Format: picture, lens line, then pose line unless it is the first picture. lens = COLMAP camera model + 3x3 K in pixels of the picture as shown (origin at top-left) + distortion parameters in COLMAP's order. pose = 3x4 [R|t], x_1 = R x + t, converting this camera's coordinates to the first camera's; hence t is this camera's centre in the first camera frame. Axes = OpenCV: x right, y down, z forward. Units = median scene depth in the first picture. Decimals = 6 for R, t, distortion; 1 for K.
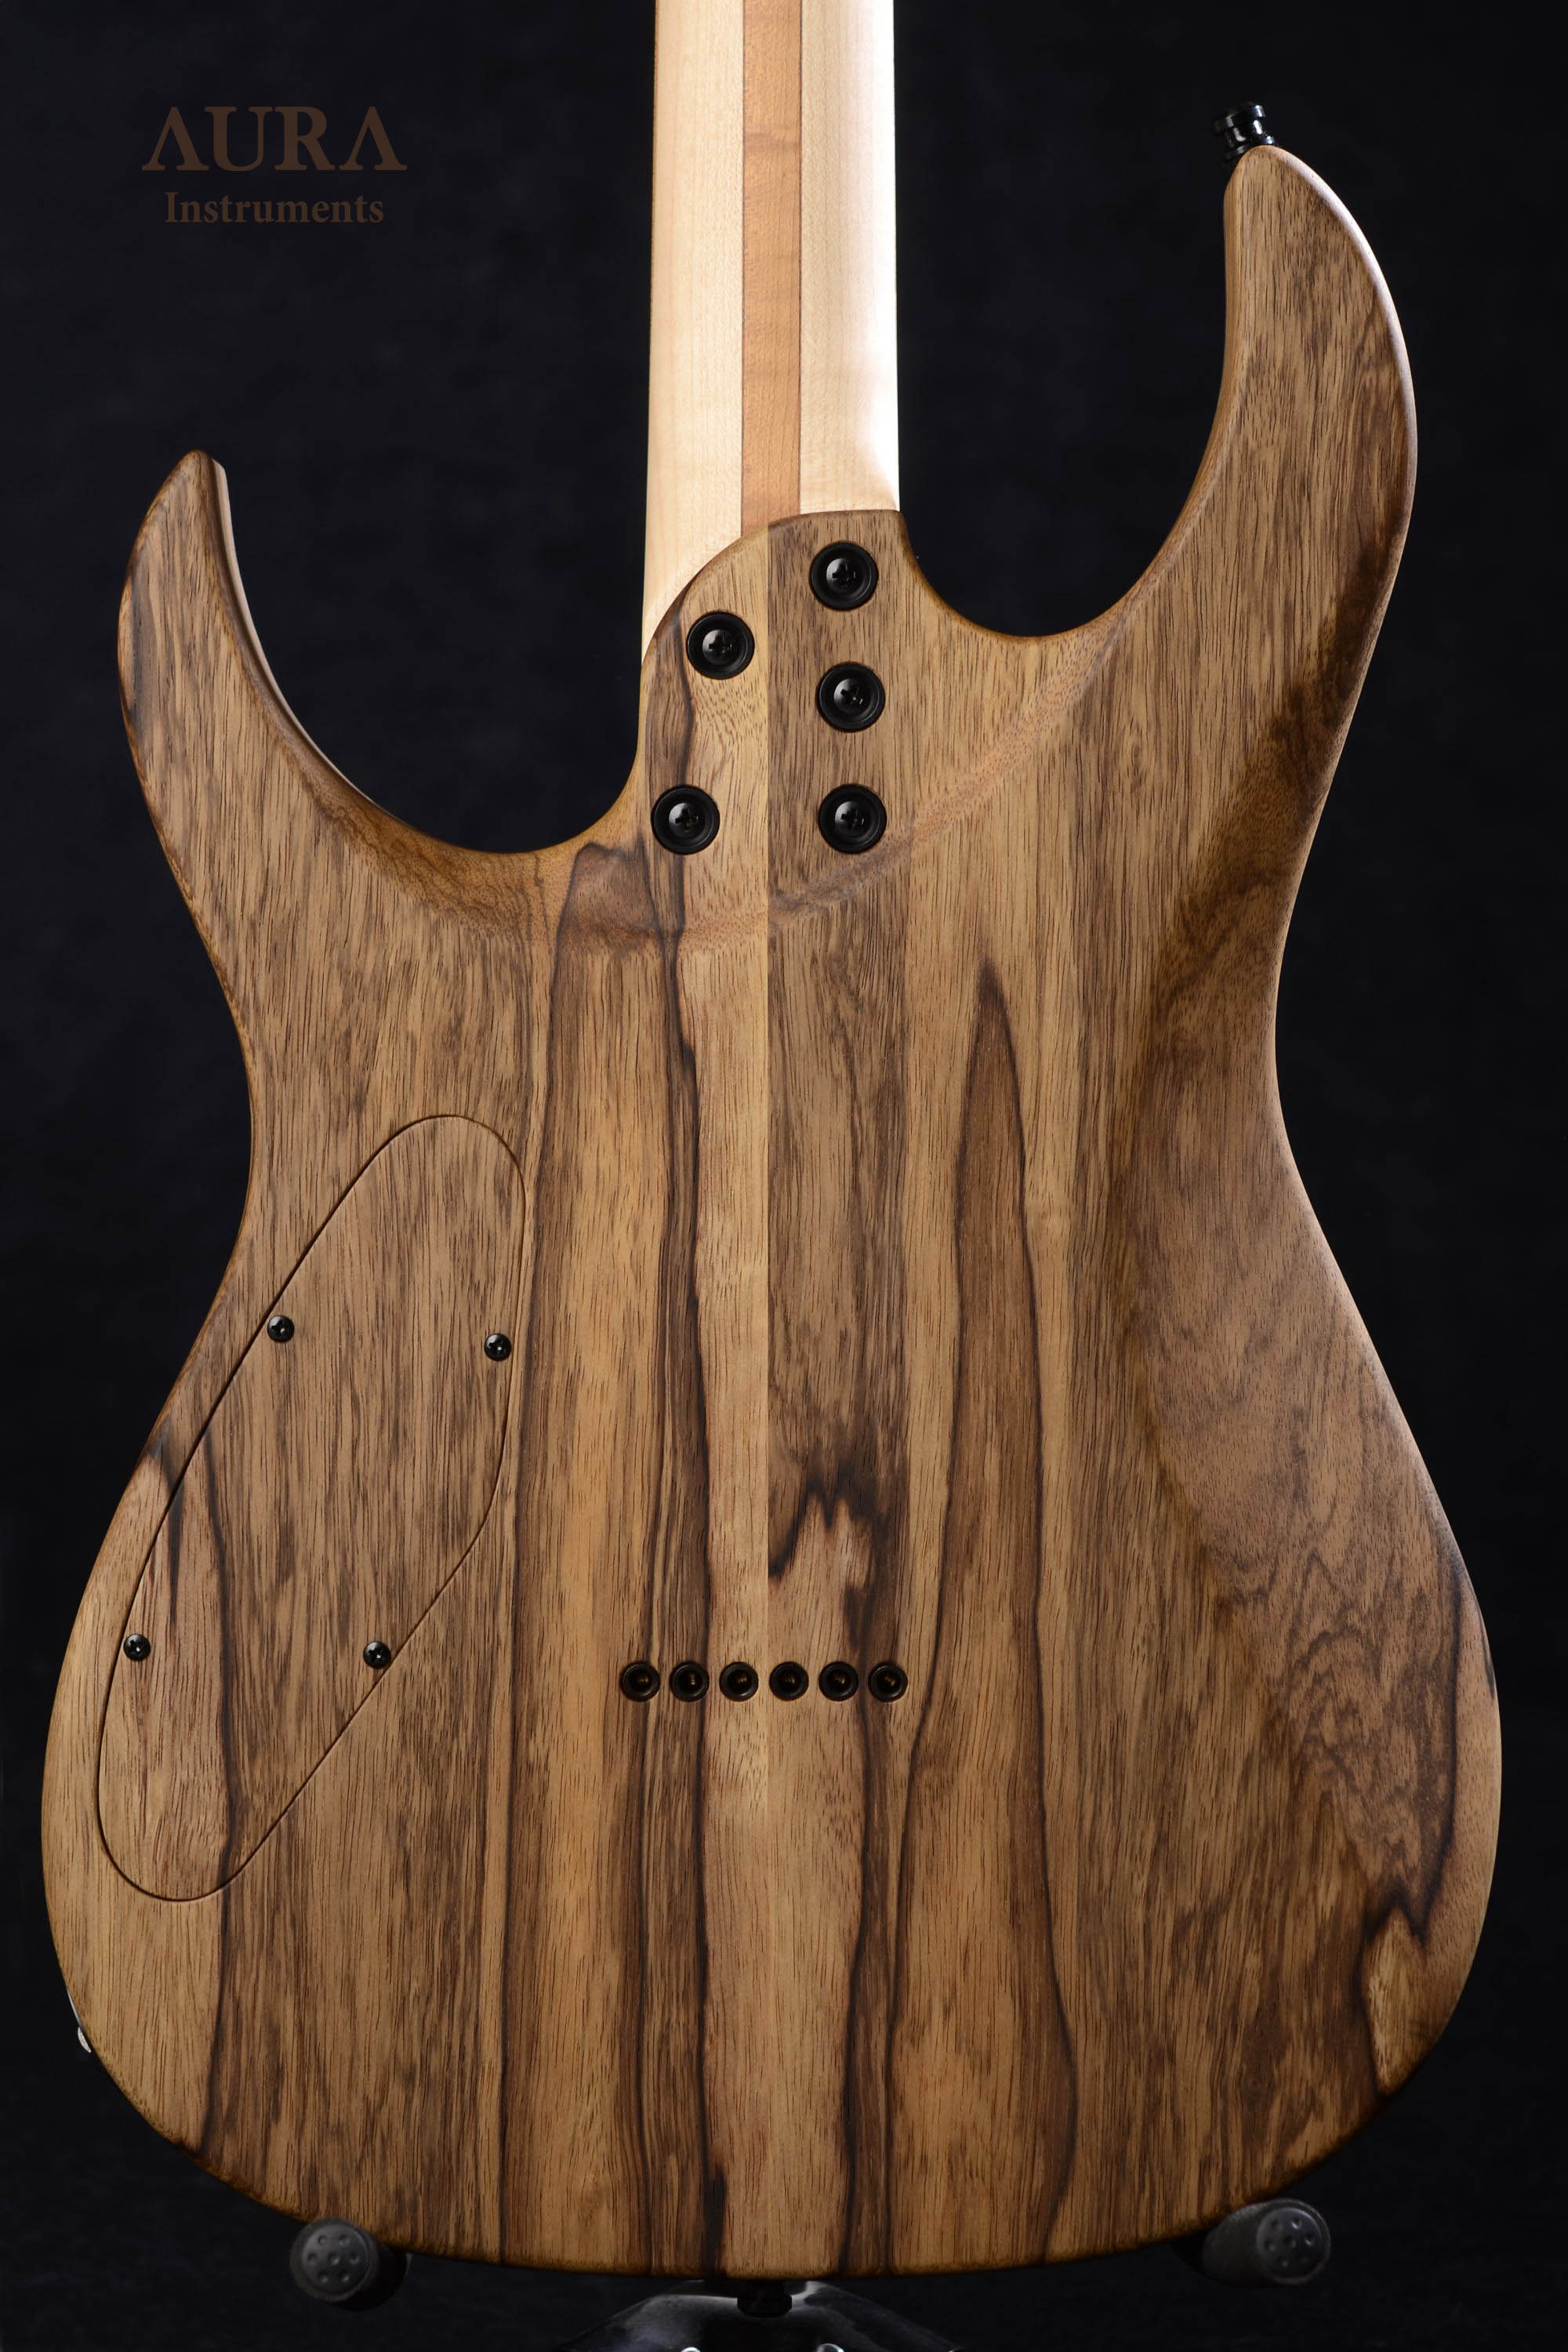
lens RADIAL K [[6099.9, 0, 784.0], [0, 6099.9, 1176.0], [0, 0, 1]] dist [-0.032830, 0.665950]
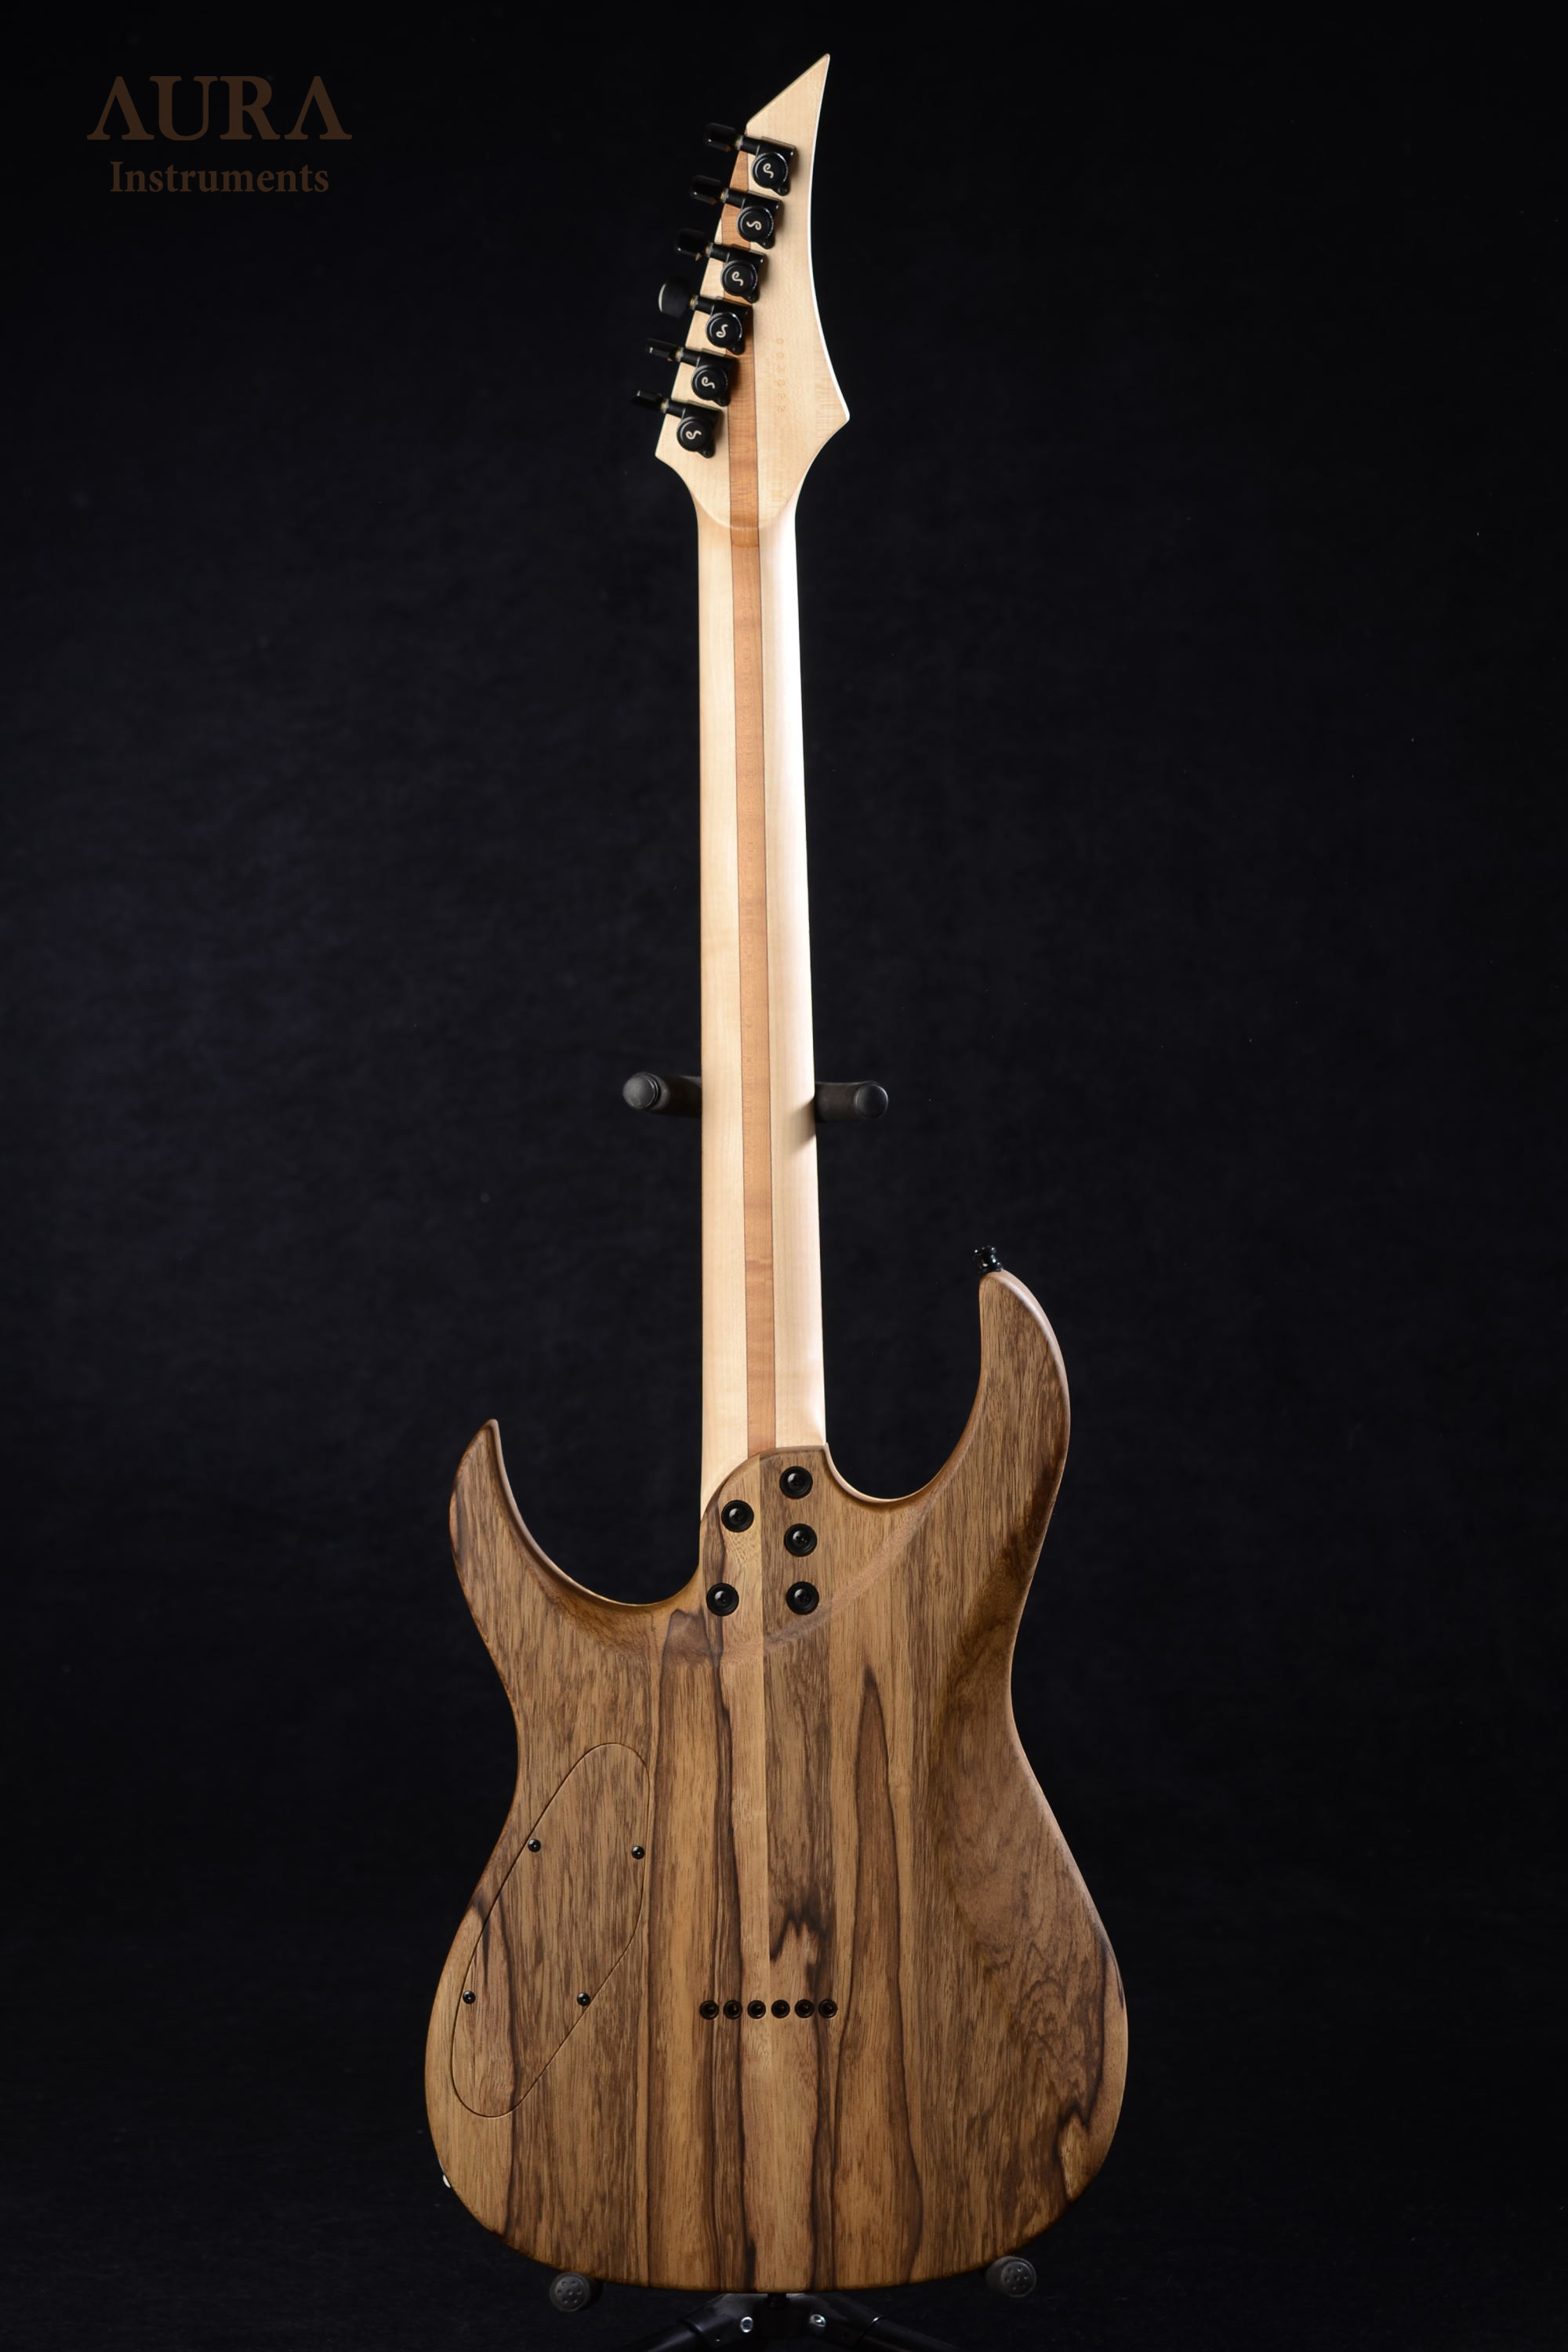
lens RADIAL K [[6099.9, 0, 784.0], [0, 6099.9, 1176.0], [0, 0, 1]] dist [-0.032830, 0.665950]
pose [[0.999186, -0.018404, -0.035905, 0.082316], [0.019692, 0.999163, 0.035852, -0.277481], [0.035215, -0.036530, 0.998712, -1.076623]]
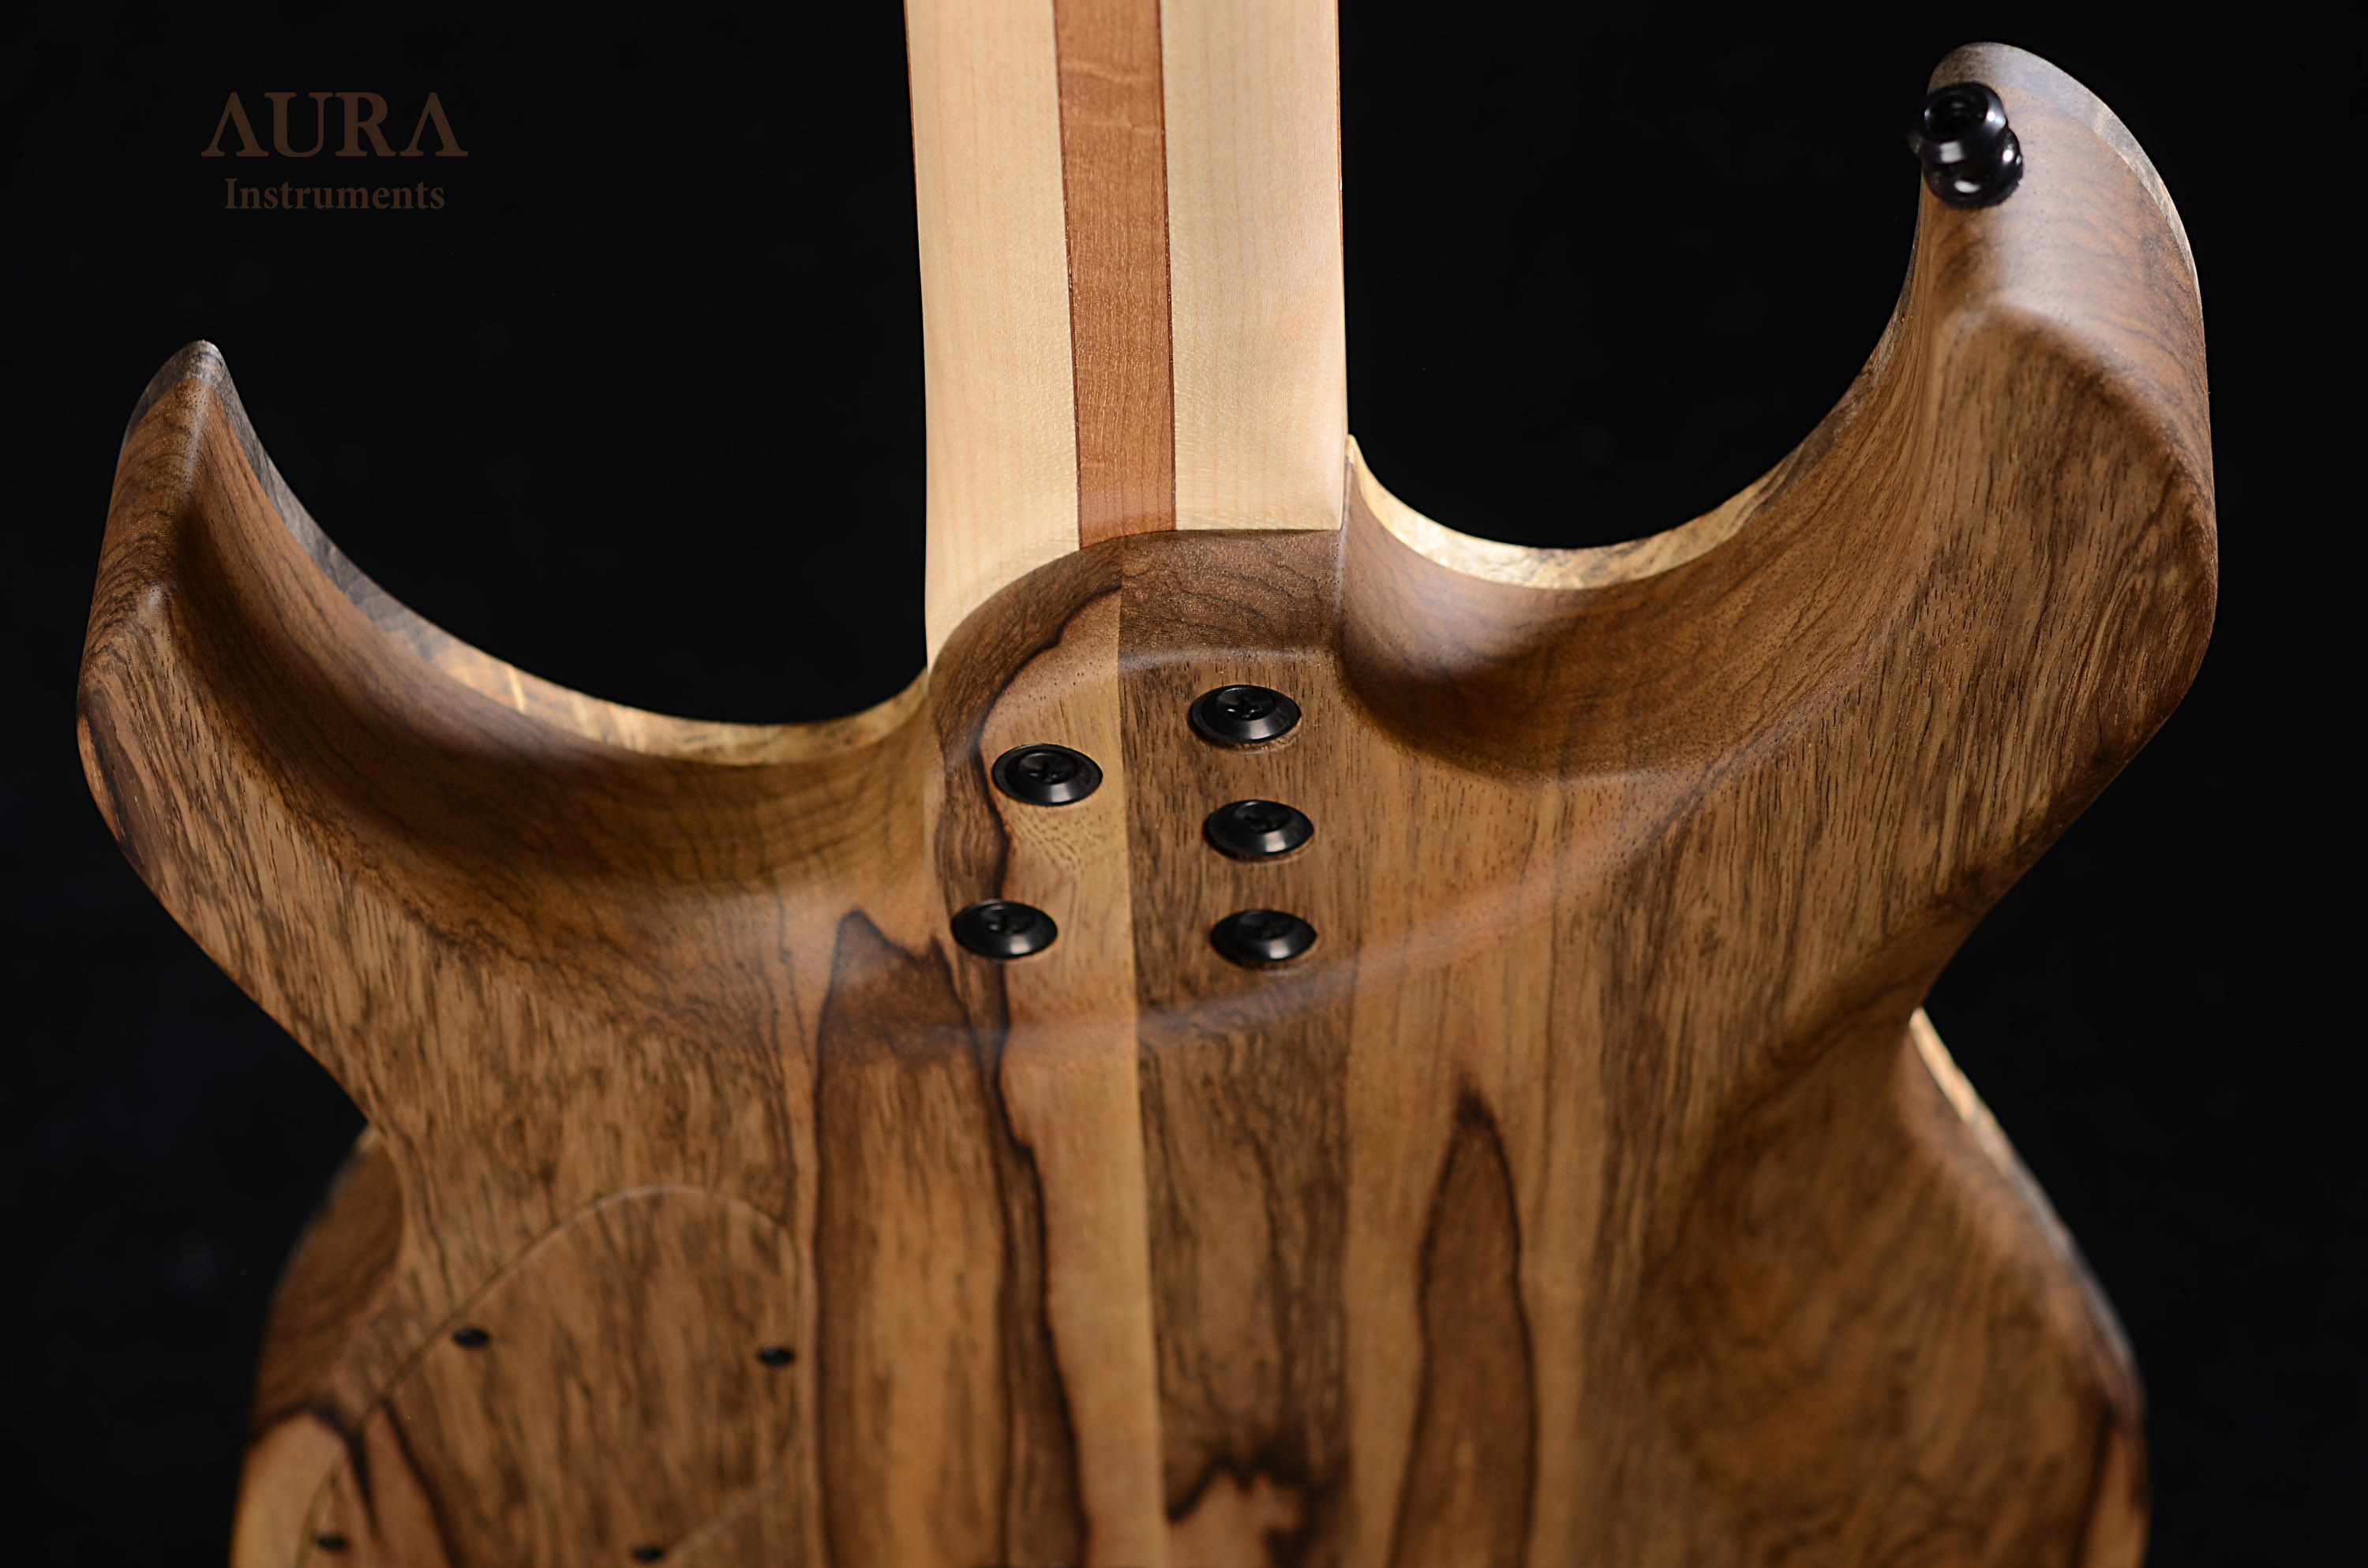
lens RADIAL K [[6140.6, 0, 1180.9], [0, 6140.6, 862.3], [0, 0, 1]] dist [-0.032830, 0.665950]
pose [[0.998782, 0.021598, -0.044363, 0.030935], [0.023214, 0.587687, 0.808755, -0.585417], [0.043539, -0.808800, 0.586470, 0.627350]]
